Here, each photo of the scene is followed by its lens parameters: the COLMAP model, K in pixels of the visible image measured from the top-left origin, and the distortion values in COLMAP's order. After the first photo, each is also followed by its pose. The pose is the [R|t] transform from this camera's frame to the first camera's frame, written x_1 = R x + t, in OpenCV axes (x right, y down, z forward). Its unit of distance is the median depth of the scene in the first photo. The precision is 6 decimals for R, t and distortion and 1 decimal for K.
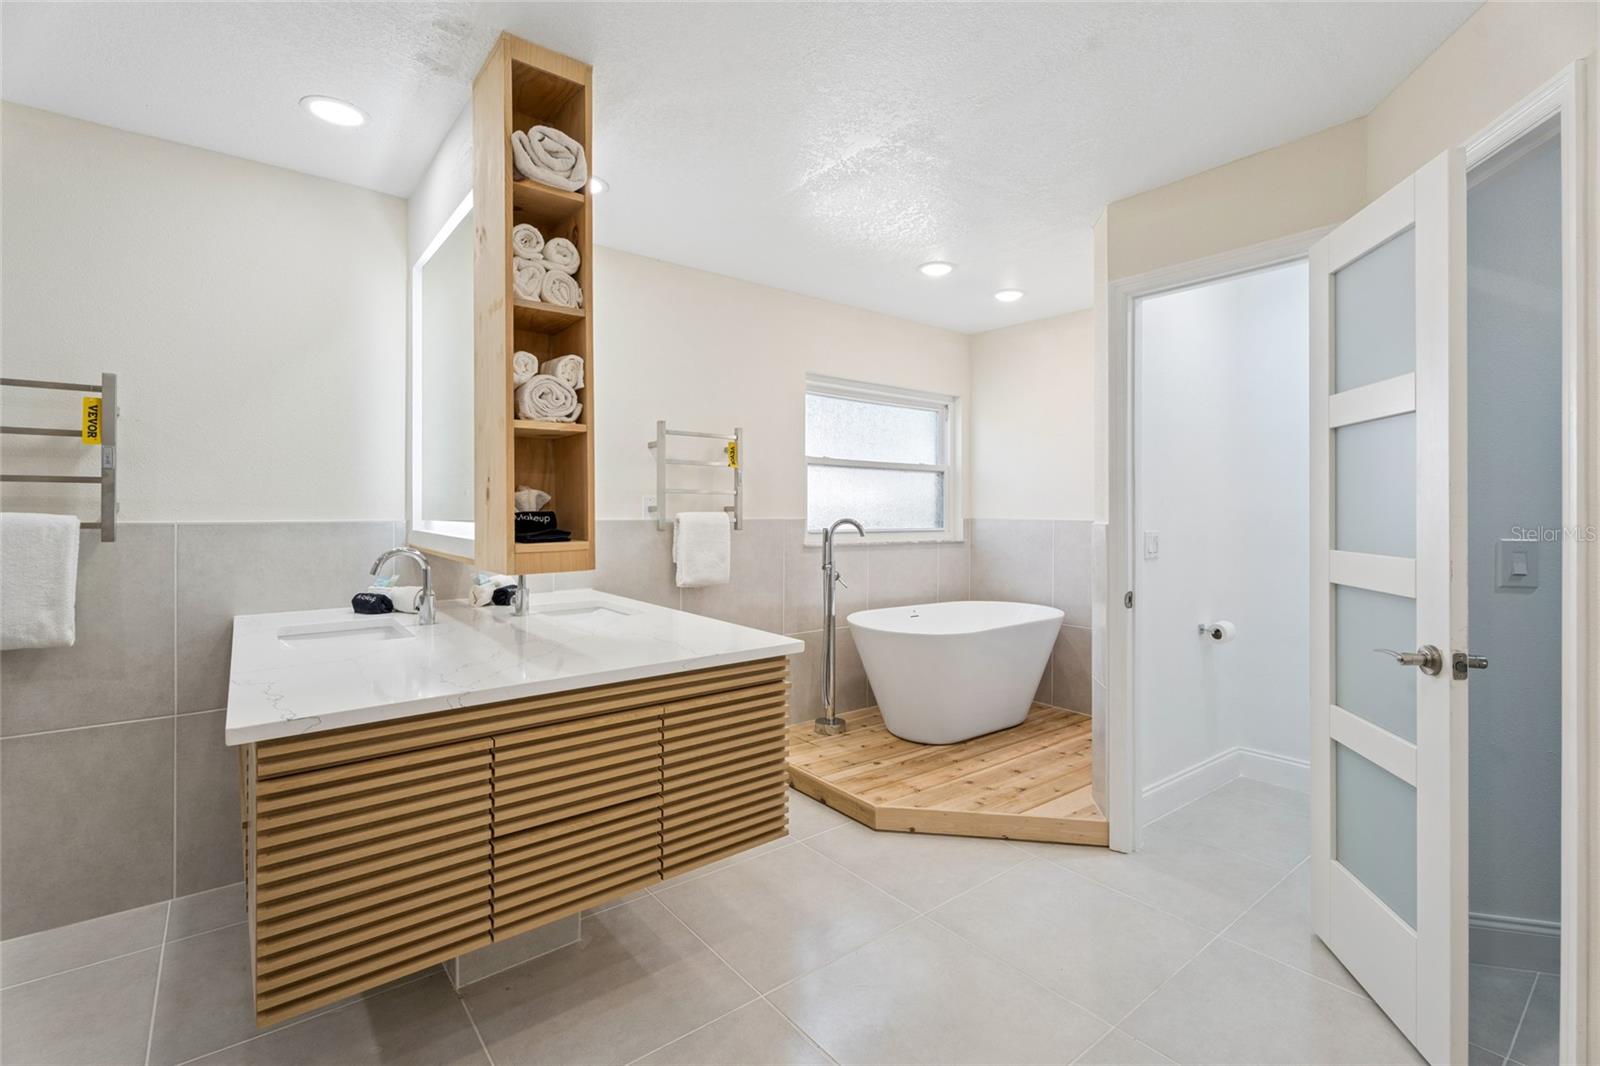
lens RADIAL K [[714.5, 0, 797.8], [0, 714.5, 510.9], [0, 0, 1]] dist [-0.002251, -0.000180]
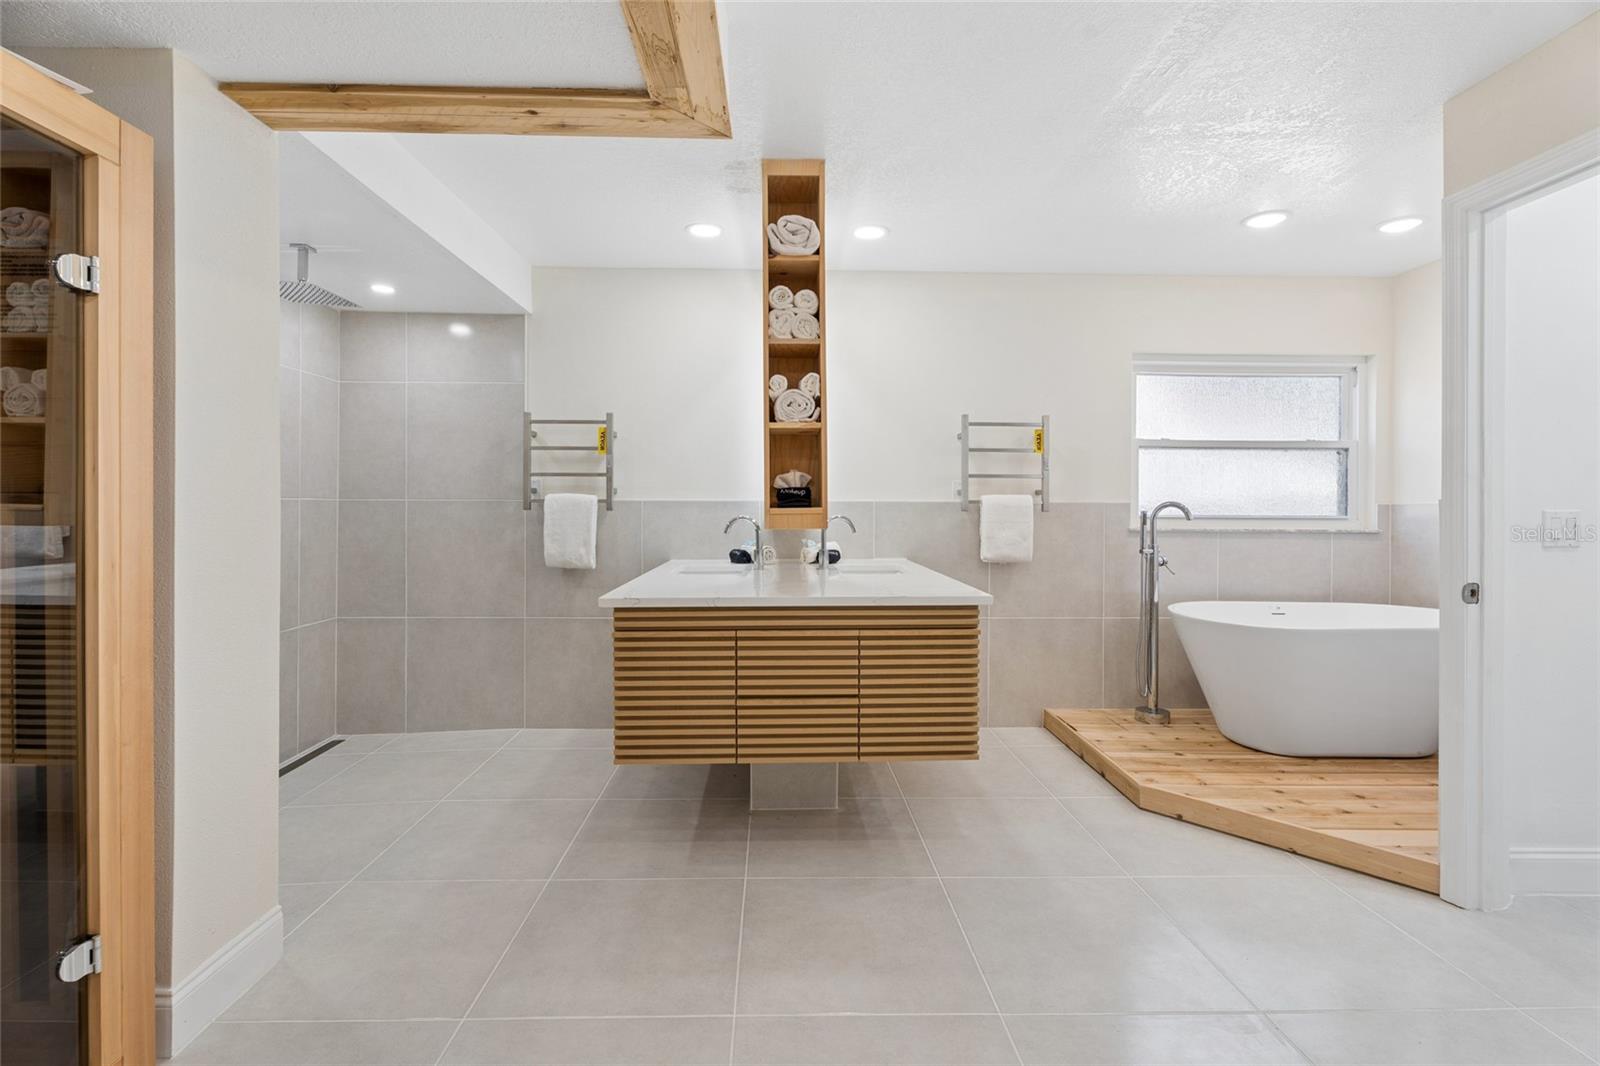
lens RADIAL K [[712.6, 0, 797.3], [0, 712.6, 516.4], [0, 0, 1]] dist [-0.000478, 0.000101]
pose [[0.802865, 0.006595, -0.596124, 0.264214], [-0.001485, 0.999958, 0.009063, 0.025624], [0.596159, -0.006391, 0.802841, -0.069595]]
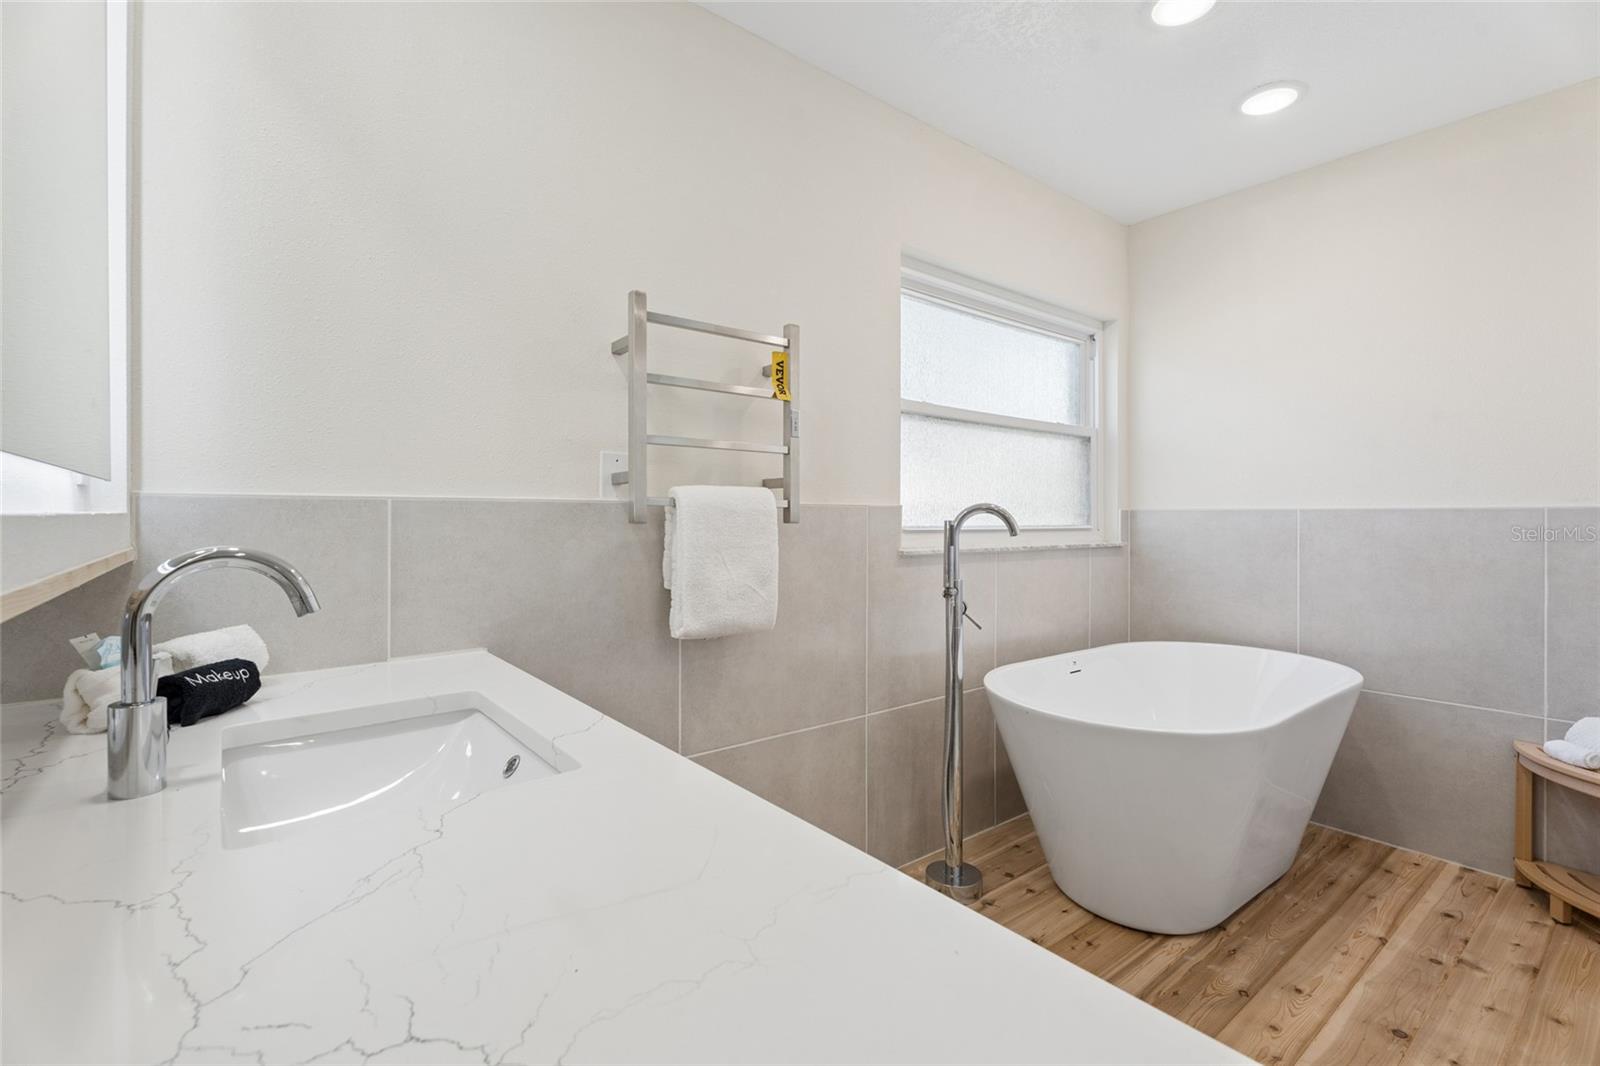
lens RADIAL K [[712.6, 0, 797.3], [0, 712.6, 516.4], [0, 0, 1]] dist [-0.000478, 0.000101]
pose [[0.999966, -0.004677, -0.006732, -0.079615], [0.004650, 0.999981, -0.004030, 0.025025], [0.006750, 0.003998, 0.999969, 0.512321]]
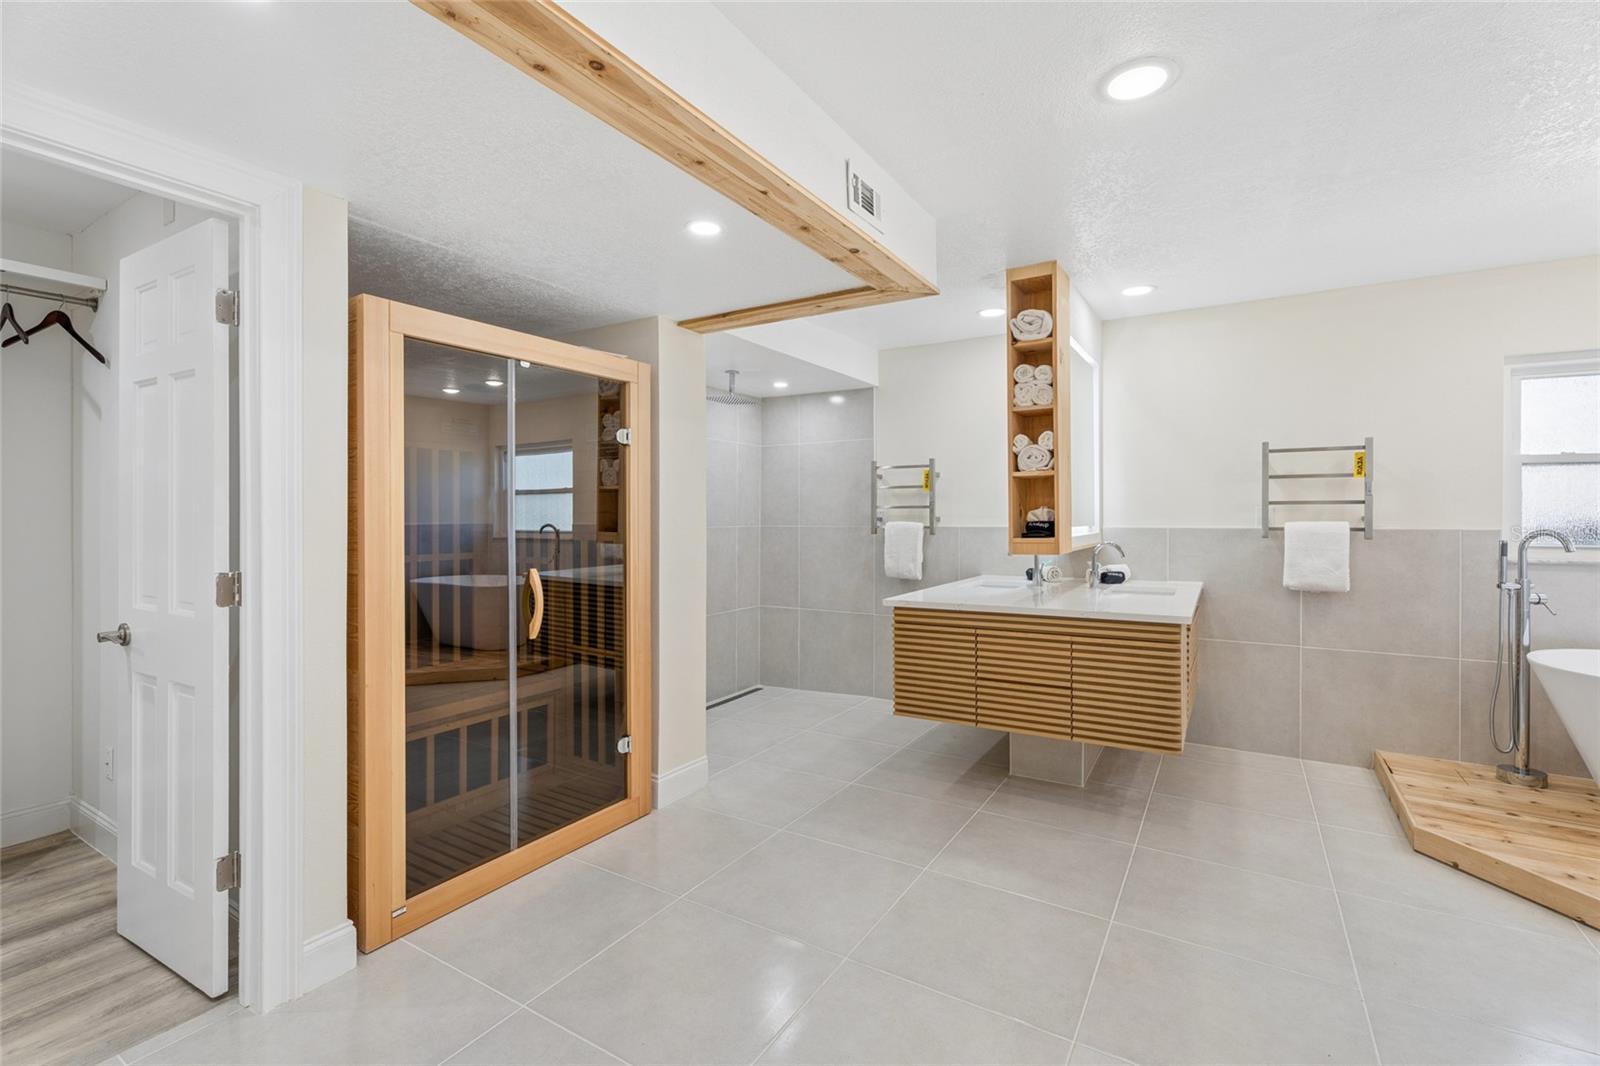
lens RADIAL K [[720.8, 0, 811.3], [0, 720.8, 534.1], [0, 0, 1]] dist [0.009817, 0.000235]
pose [[0.361550, 0.015792, -0.932219, 0.608300], [0.001279, 0.999847, 0.017434, 0.000941], [0.932352, -0.007495, 0.361474, -0.095199]]
